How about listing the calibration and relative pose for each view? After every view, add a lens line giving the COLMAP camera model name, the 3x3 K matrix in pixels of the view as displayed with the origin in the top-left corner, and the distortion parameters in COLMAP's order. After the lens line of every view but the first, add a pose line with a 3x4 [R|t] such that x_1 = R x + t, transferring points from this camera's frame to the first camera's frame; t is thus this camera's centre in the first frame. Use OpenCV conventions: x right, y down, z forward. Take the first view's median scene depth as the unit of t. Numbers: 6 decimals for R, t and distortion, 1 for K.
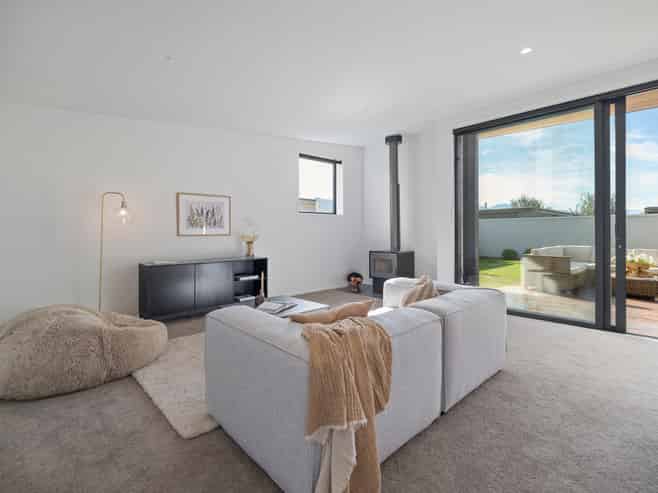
lens RADIAL K [[324.5, 0, 329.0], [0, 324.5, 246.5], [0, 0, 1]] dist [0.028032, -0.000233]
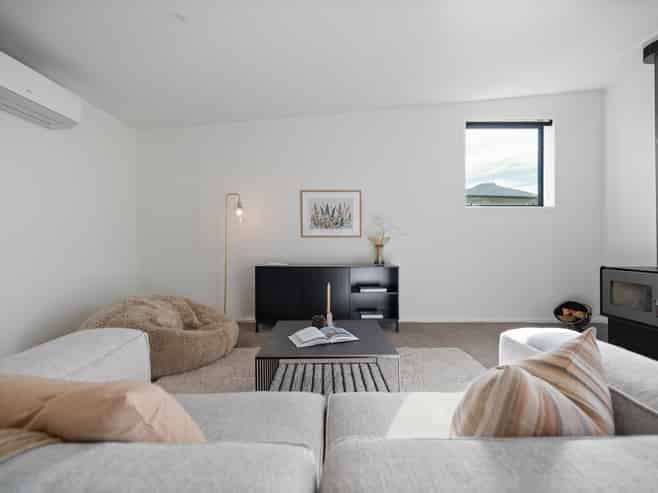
lens RADIAL K [[324.5, 0, 329.0], [0, 324.5, 246.5], [0, 0, 1]] dist [0.028032, -0.000233]
pose [[0.745842, 0.017586, -0.665891, 0.191335], [-0.034959, 0.999307, -0.012765, 0.003513], [0.665205, 0.032799, 0.745940, 0.329244]]
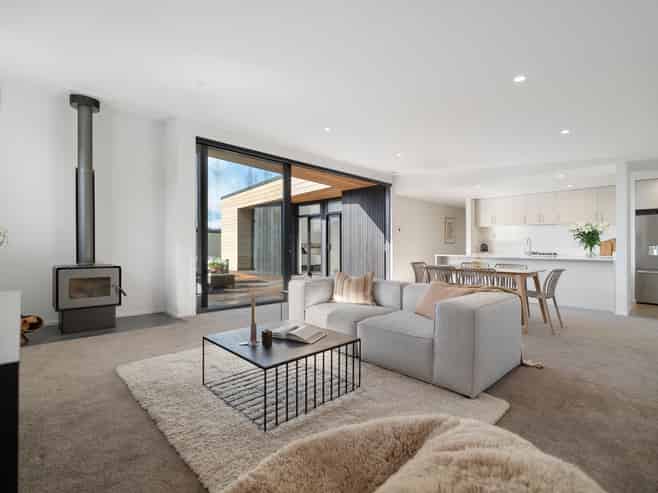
lens RADIAL K [[324.5, 0, 329.0], [0, 324.5, 246.5], [0, 0, 1]] dist [0.028032, -0.000233]
pose [[-0.001950, 0.004801, 0.999987, -0.587681], [0.039592, 0.999205, -0.004720, -0.003731], [-0.999214, 0.039583, -0.002139, 0.580260]]
